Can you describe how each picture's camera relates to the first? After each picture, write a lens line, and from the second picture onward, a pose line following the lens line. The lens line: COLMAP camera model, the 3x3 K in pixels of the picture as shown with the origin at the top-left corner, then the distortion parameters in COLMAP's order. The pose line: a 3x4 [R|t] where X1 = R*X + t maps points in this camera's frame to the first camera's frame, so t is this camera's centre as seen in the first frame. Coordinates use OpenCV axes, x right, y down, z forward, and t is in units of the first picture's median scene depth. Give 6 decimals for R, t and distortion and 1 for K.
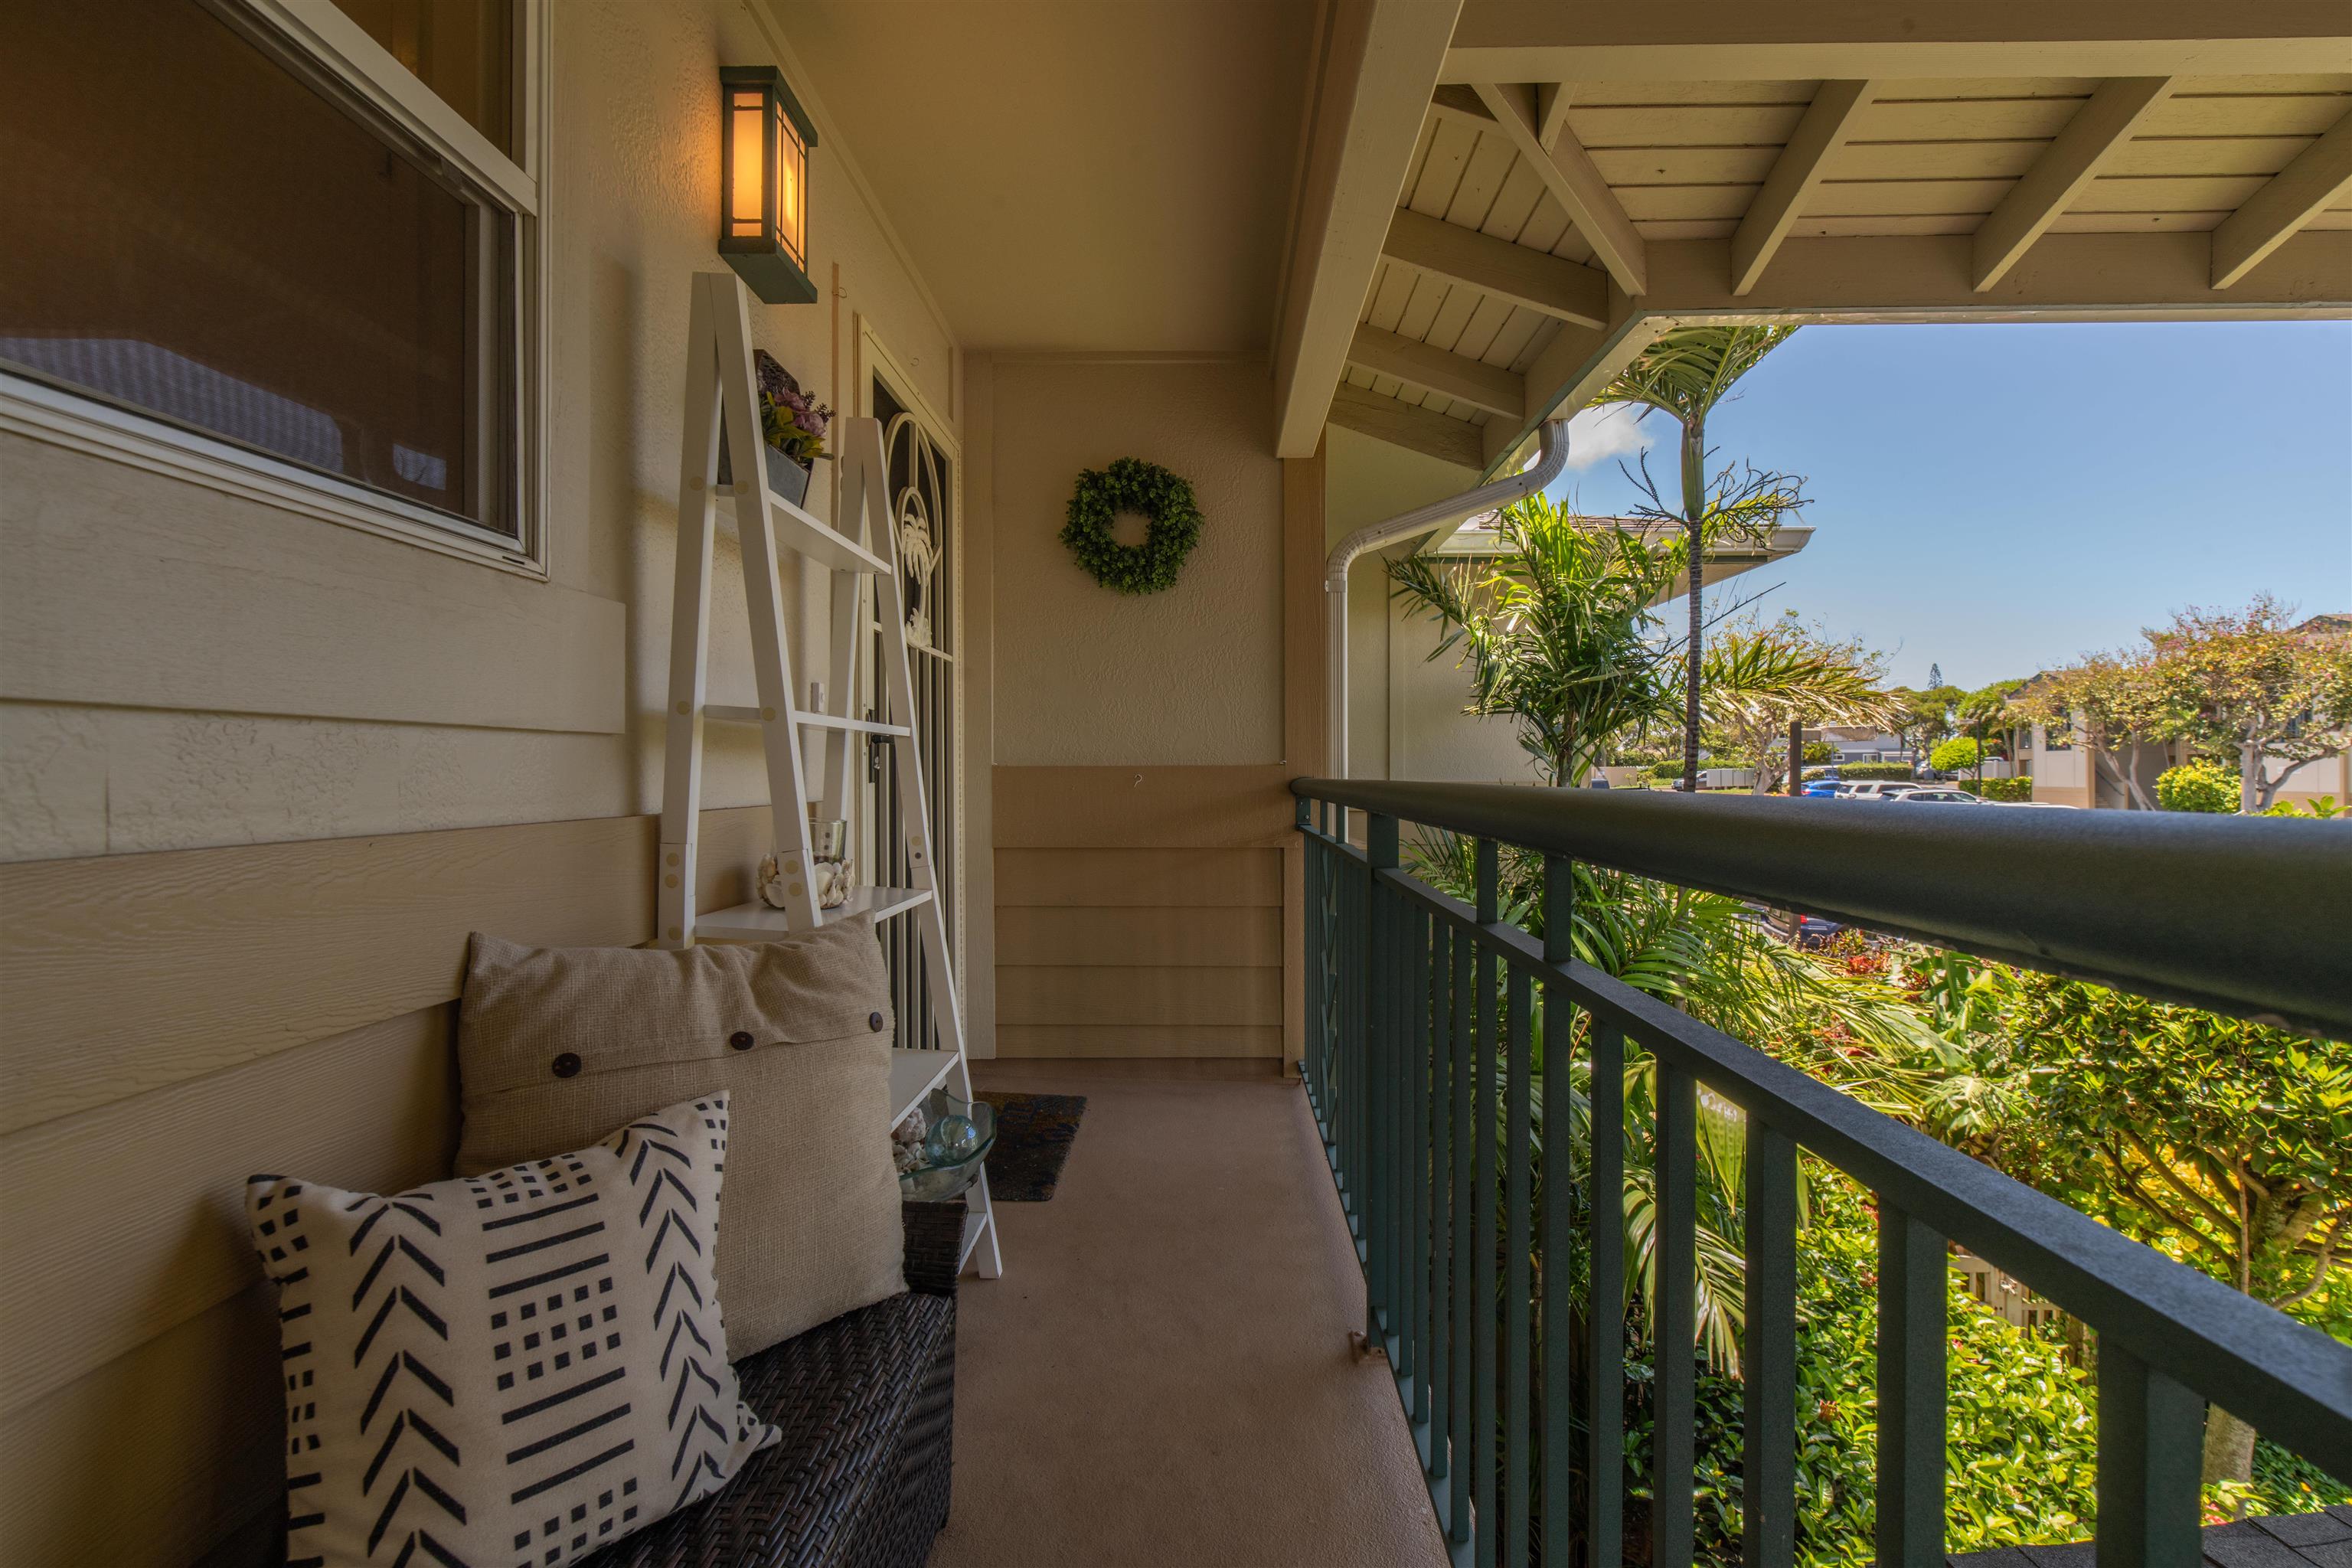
lens RADIAL K [[1022.1, 0, 1176.0], [0, 1022.1, 784.0], [0, 0, 1]] dist [-0.002605, 0.000141]
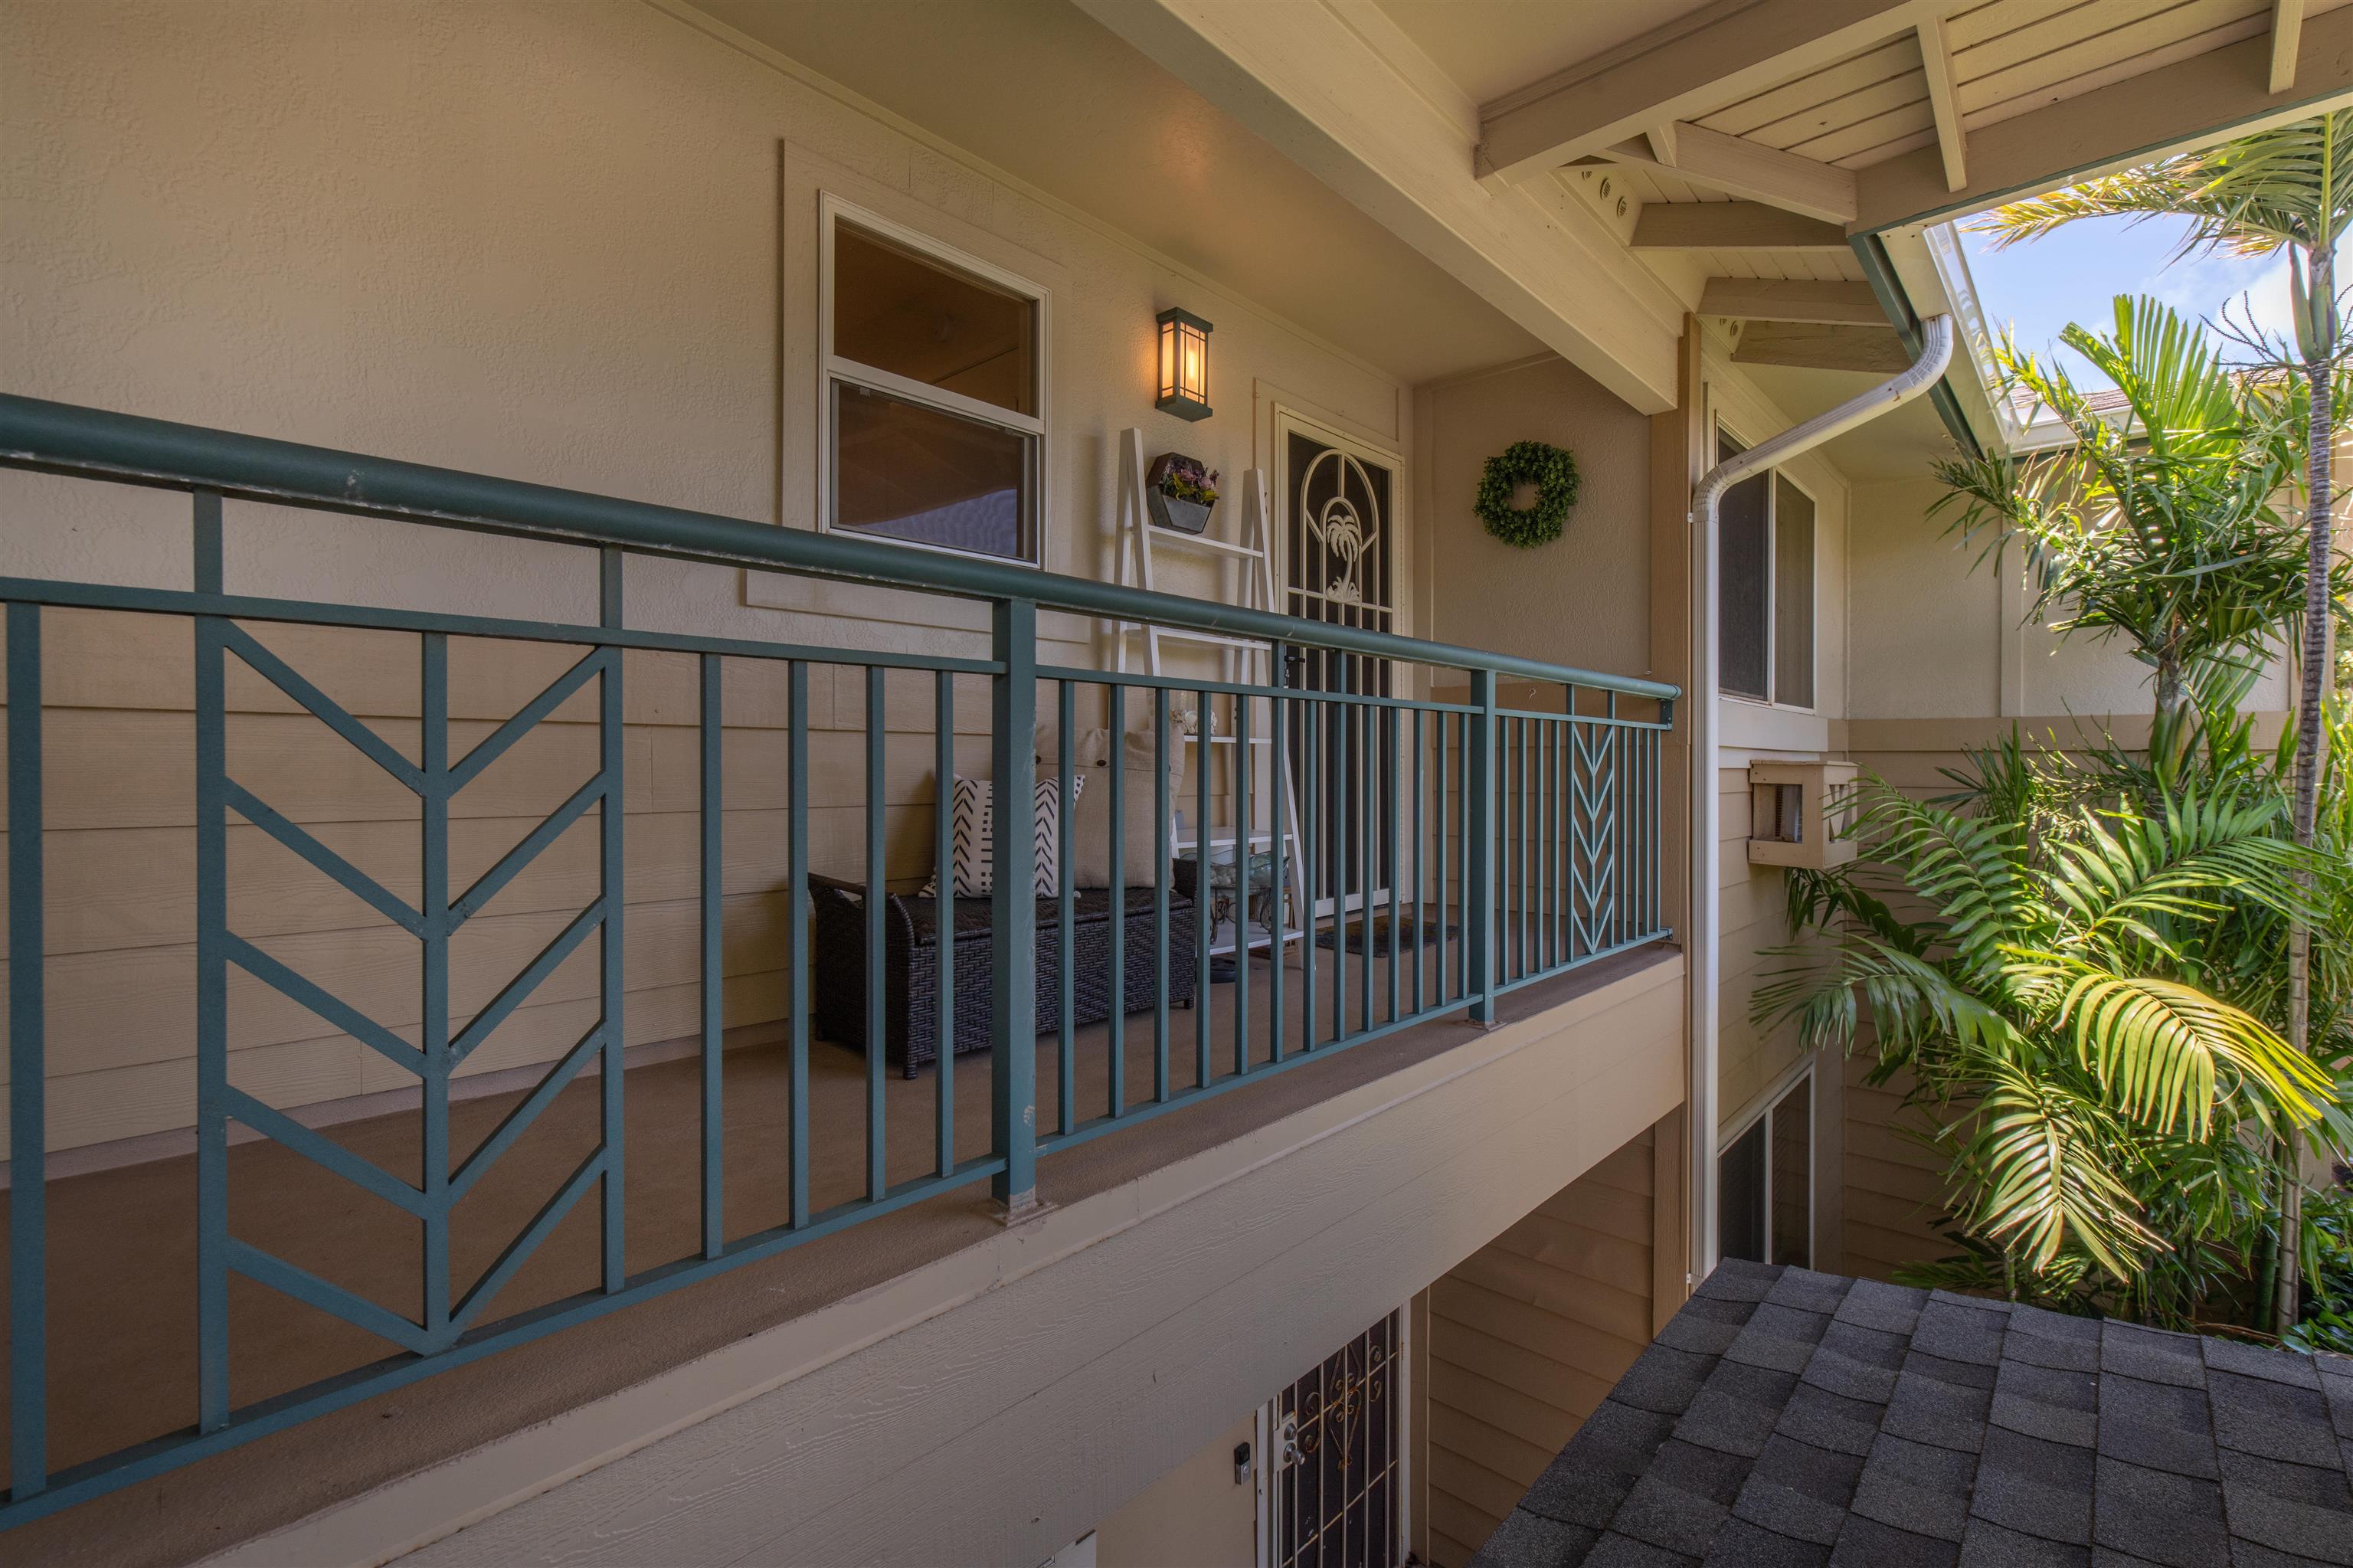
lens RADIAL K [[1022.5, 0, 1176.5], [0, 1022.5, 784.0], [0, 0, 1]] dist [-0.002605, 0.000141]
pose [[0.754288, 0.020117, -0.656236, 0.507347], [-0.013775, 0.999795, 0.014815, 0.104029], [0.656399, -0.002135, 0.754411, -0.270694]]
